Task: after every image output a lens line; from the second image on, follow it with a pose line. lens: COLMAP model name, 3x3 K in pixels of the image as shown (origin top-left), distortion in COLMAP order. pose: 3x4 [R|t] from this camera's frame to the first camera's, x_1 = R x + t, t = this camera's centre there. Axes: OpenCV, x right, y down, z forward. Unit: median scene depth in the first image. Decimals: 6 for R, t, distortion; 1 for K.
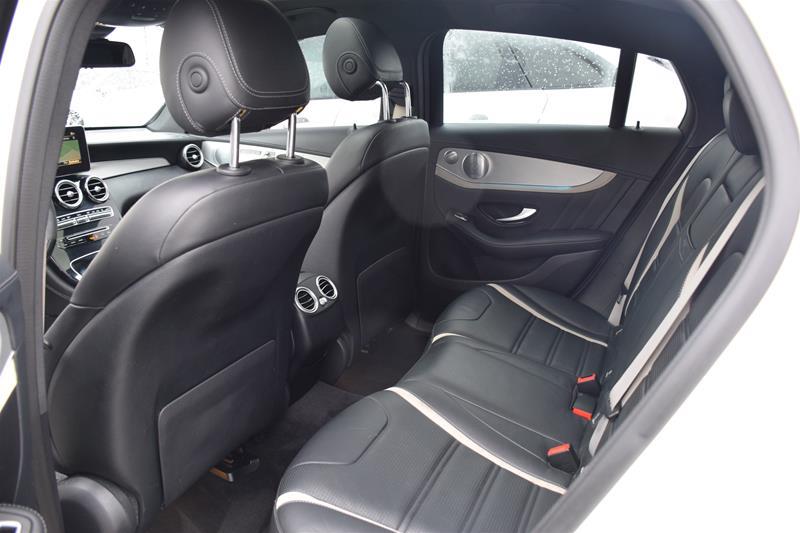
lens RADIAL K [[604.9, 0, 400.0], [0, 604.9, 266.5], [0, 0, 1]] dist [-0.170827, 0.101725]
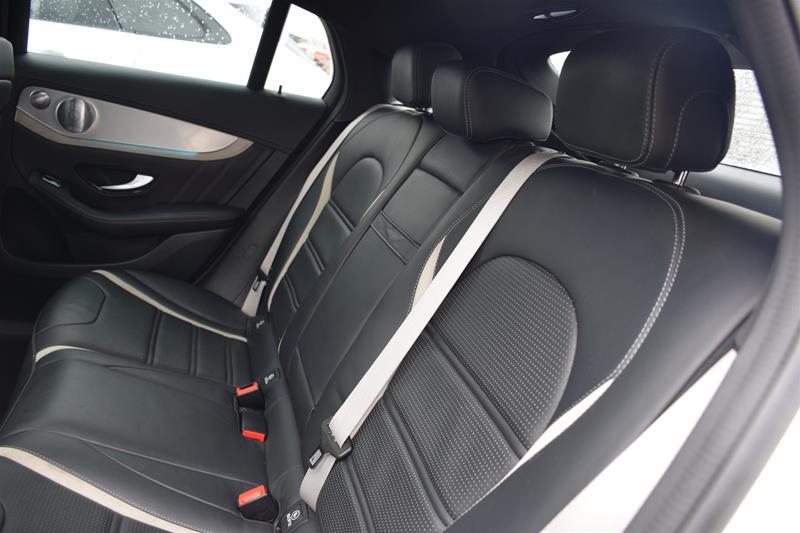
lens RADIAL K [[604.9, 0, 400.0], [0, 604.9, 266.5], [0, 0, 1]] dist [-0.170827, 0.101725]
pose [[0.747139, -0.019365, 0.664386, -0.060909], [-0.020600, 0.998421, 0.052267, -0.024513], [-0.664349, -0.052737, 0.745560, 0.191510]]
